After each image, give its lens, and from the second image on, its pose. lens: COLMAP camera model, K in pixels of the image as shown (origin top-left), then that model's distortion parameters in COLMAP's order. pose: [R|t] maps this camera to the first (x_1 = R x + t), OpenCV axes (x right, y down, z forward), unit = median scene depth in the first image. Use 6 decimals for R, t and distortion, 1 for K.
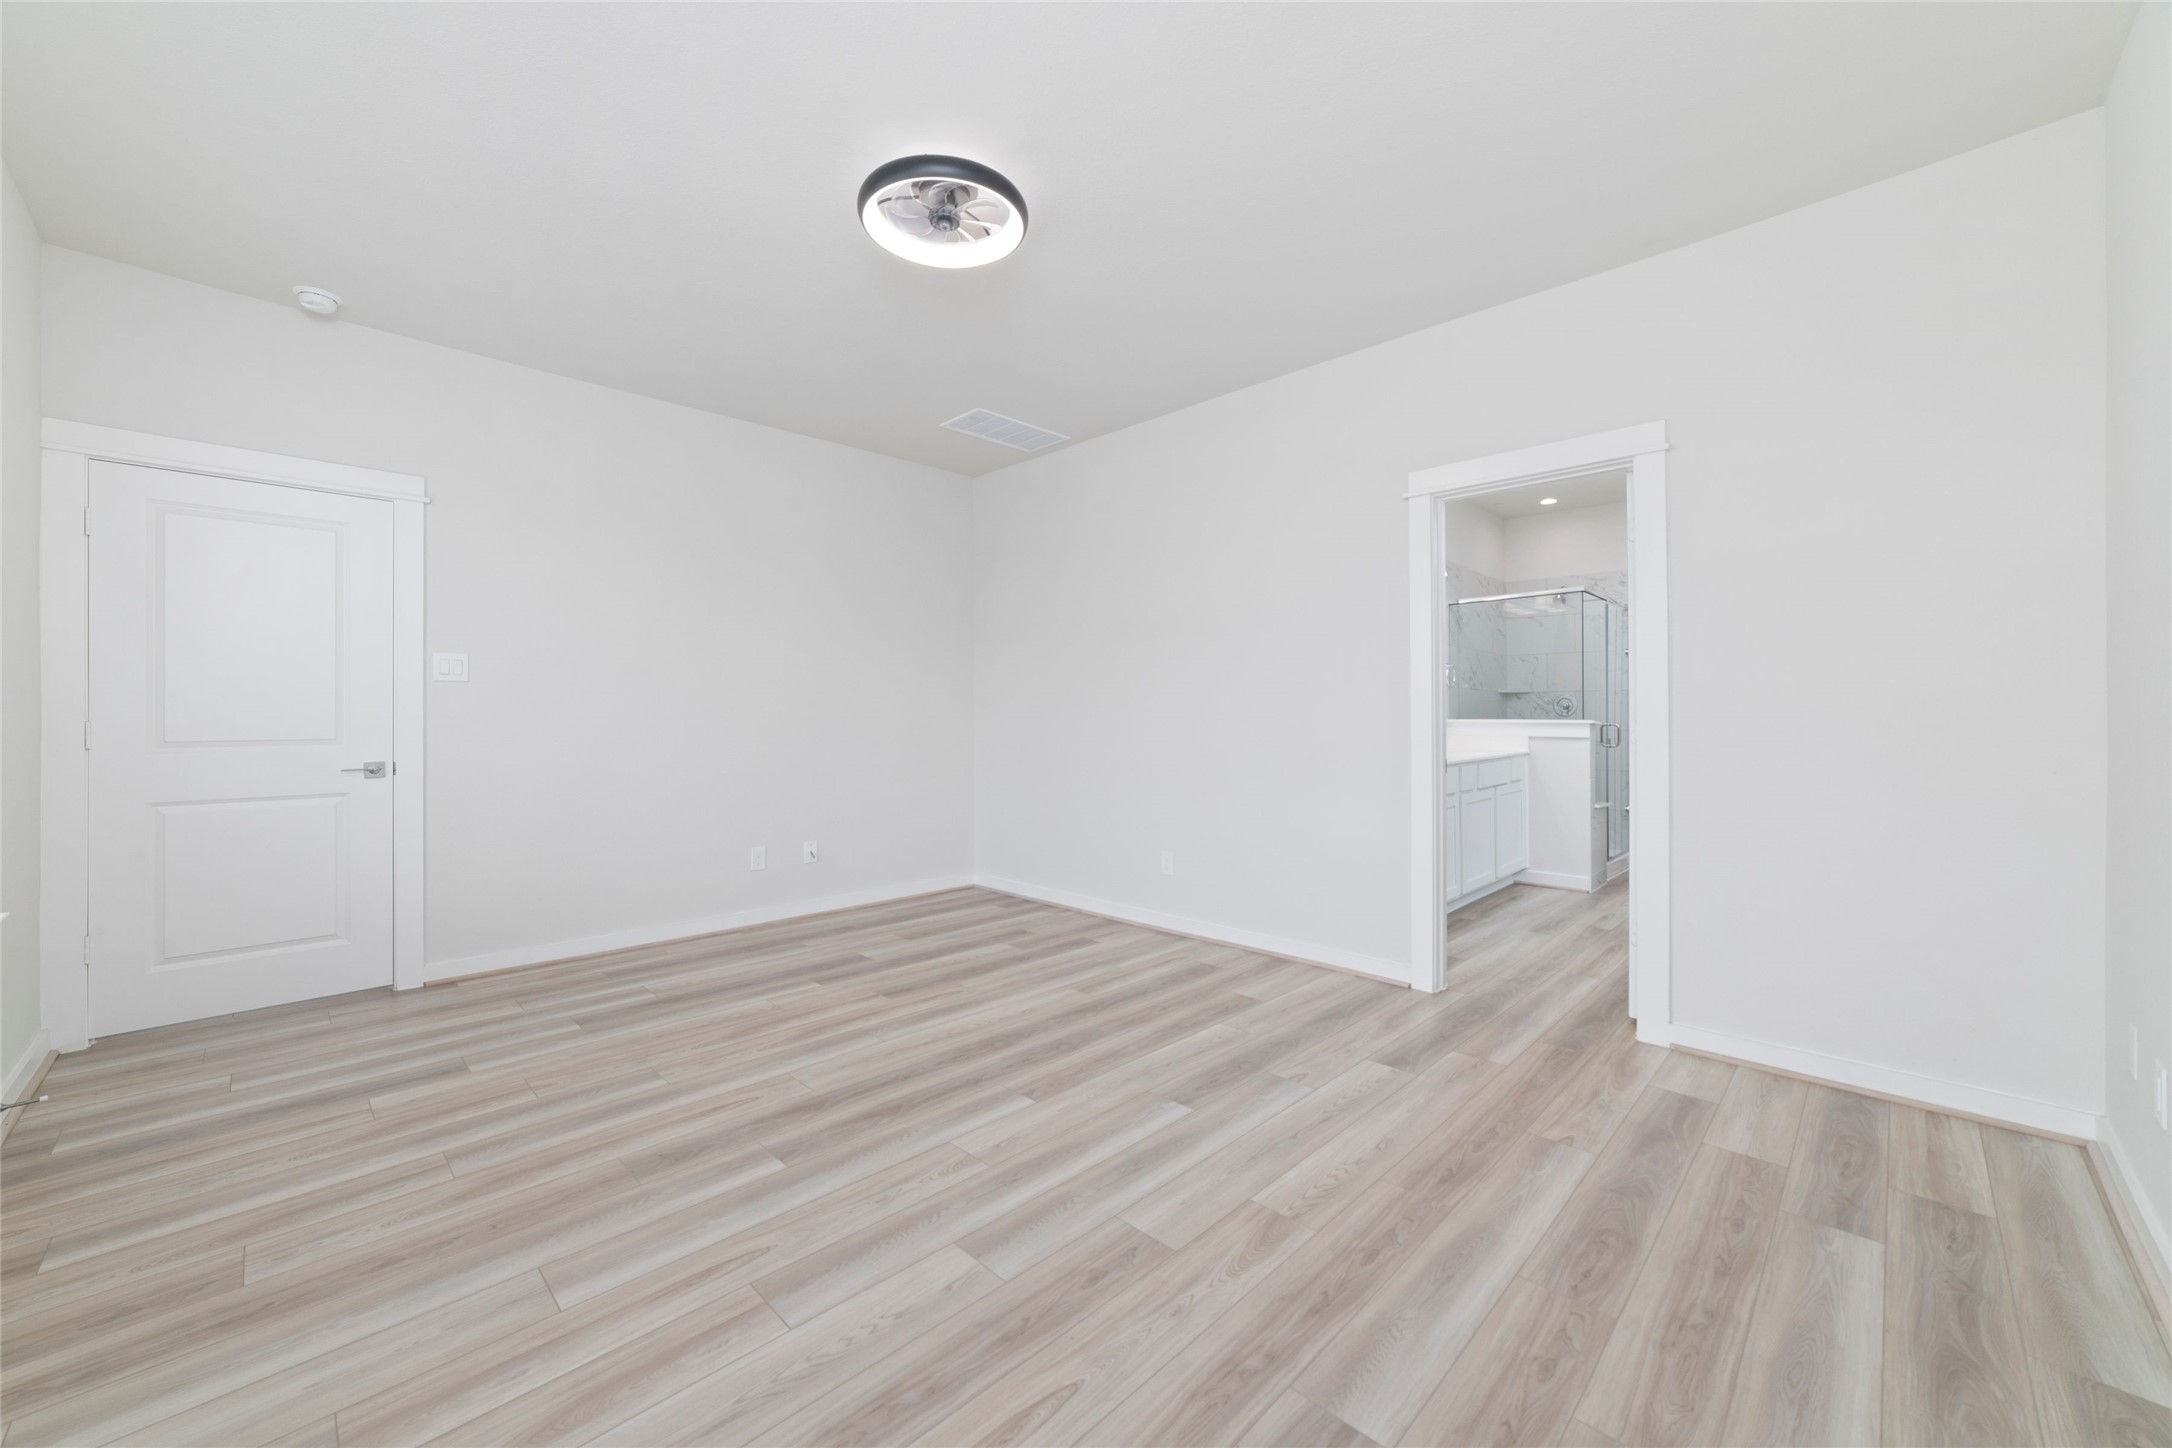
lens RADIAL K [[830.4, 0, 1079.7], [0, 830.4, 707.3], [0, 0, 1]] dist [-0.016239, 0.005931]
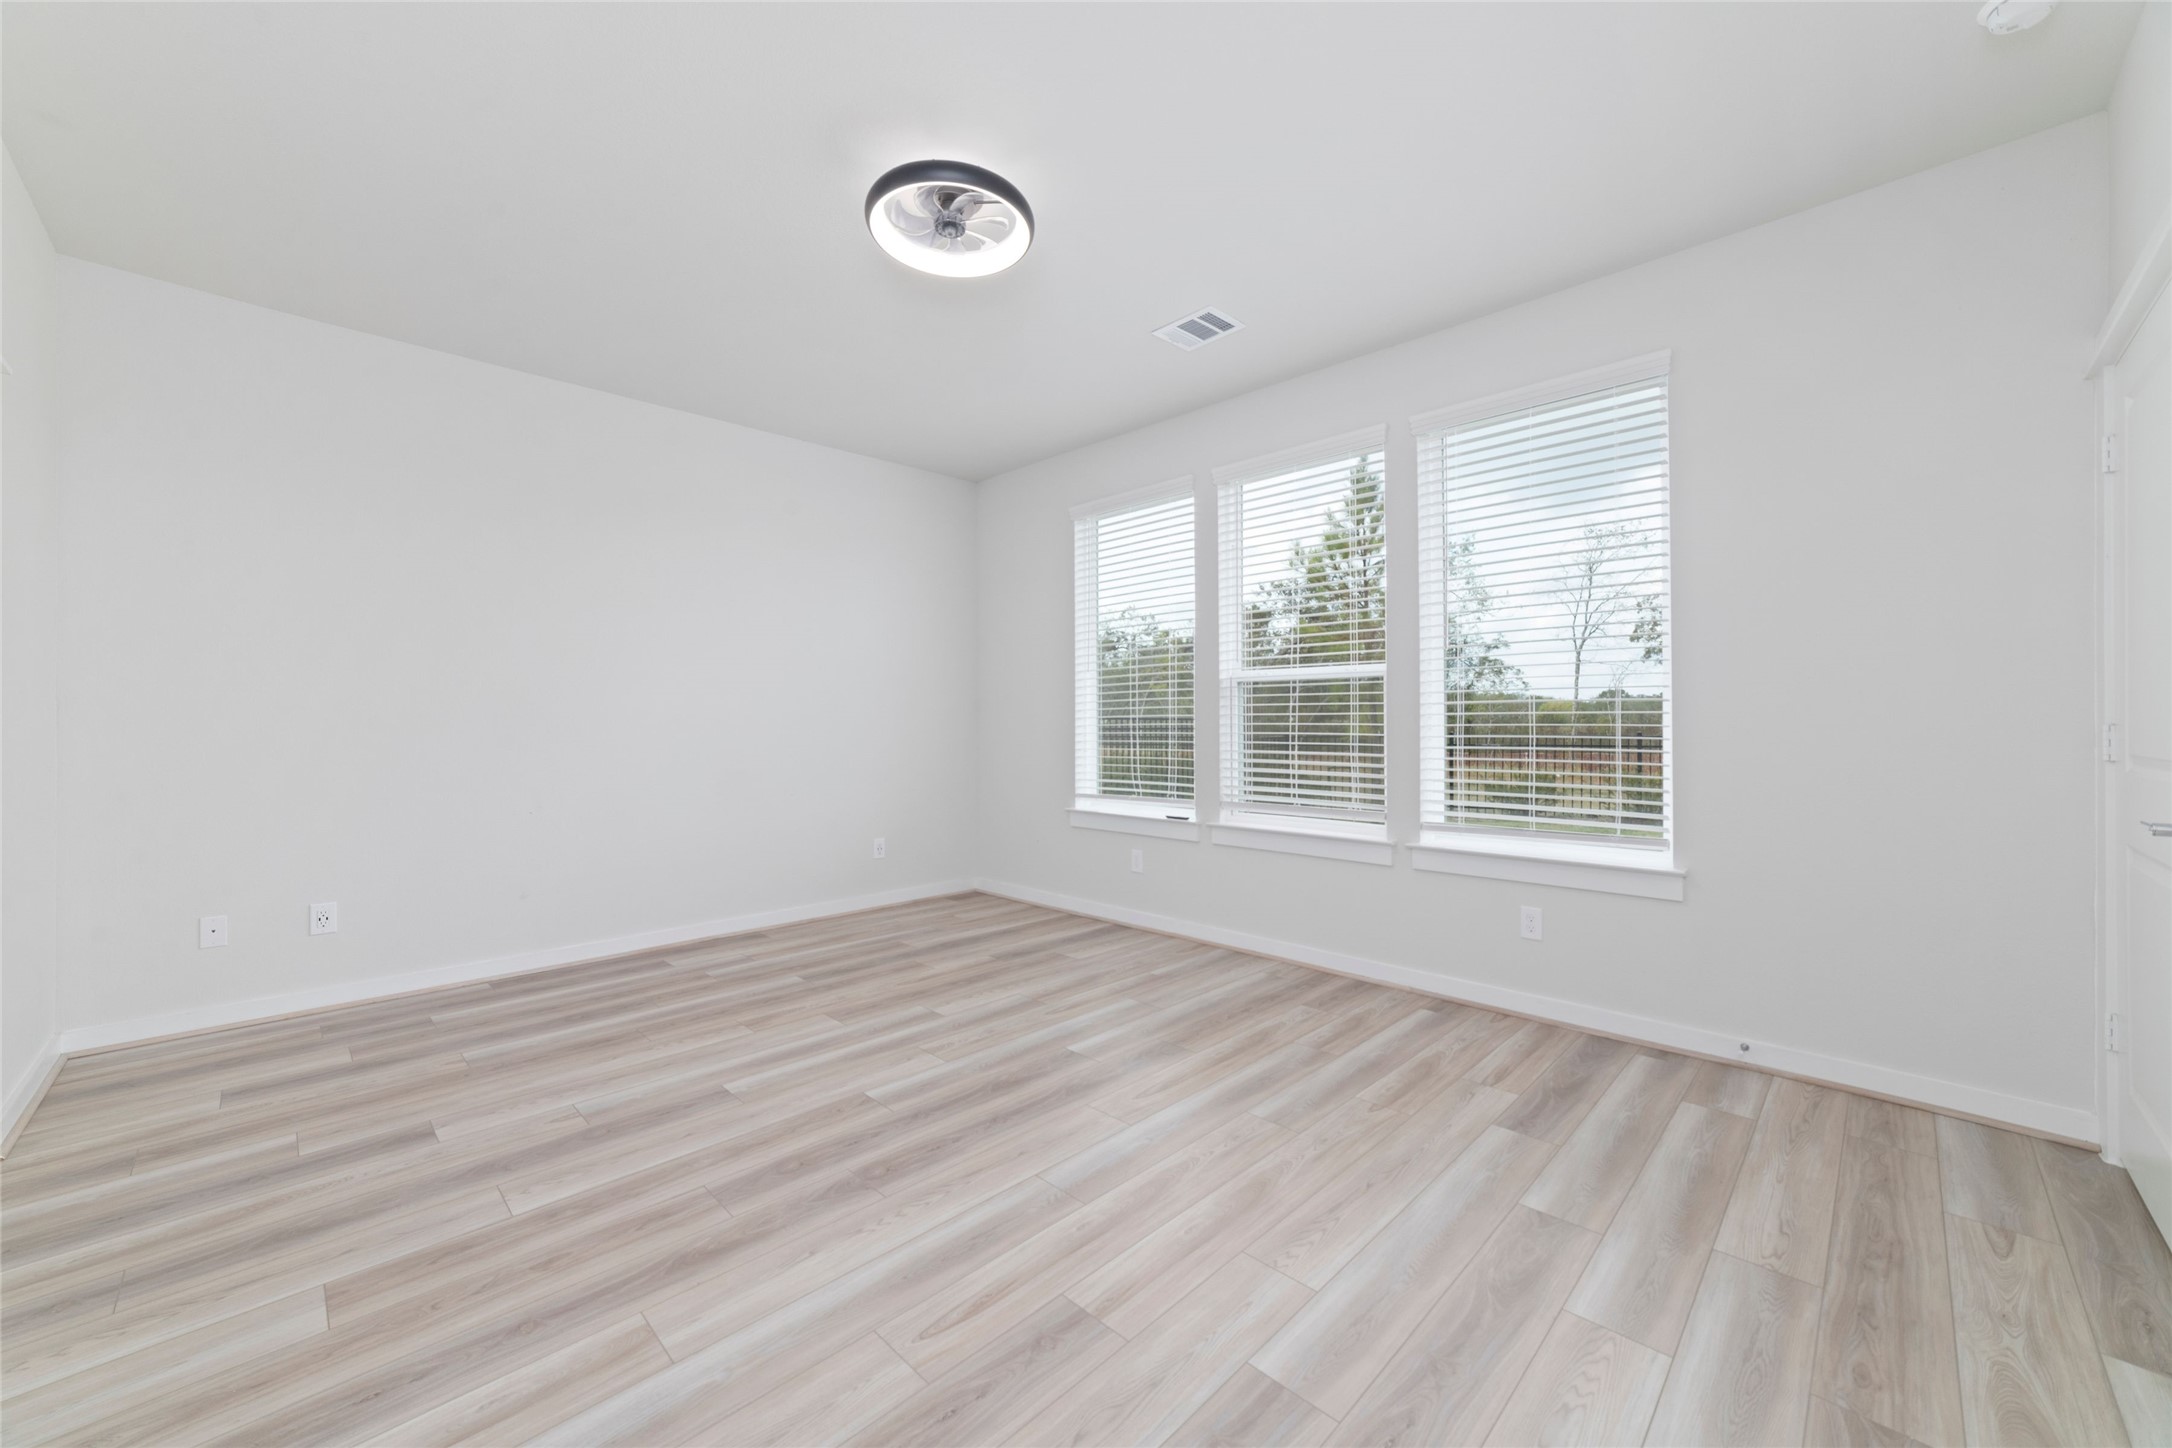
lens RADIAL K [[830.4, 0, 1080.4], [0, 830.4, 718.1], [0, 0, 1]] dist [-0.016239, 0.005931]
pose [[-0.999993, 0.003657, -0.000820, -0.344107], [0.003669, 0.999880, -0.015082, 0.024778], [0.000765, -0.015085, -0.999886, 2.158694]]
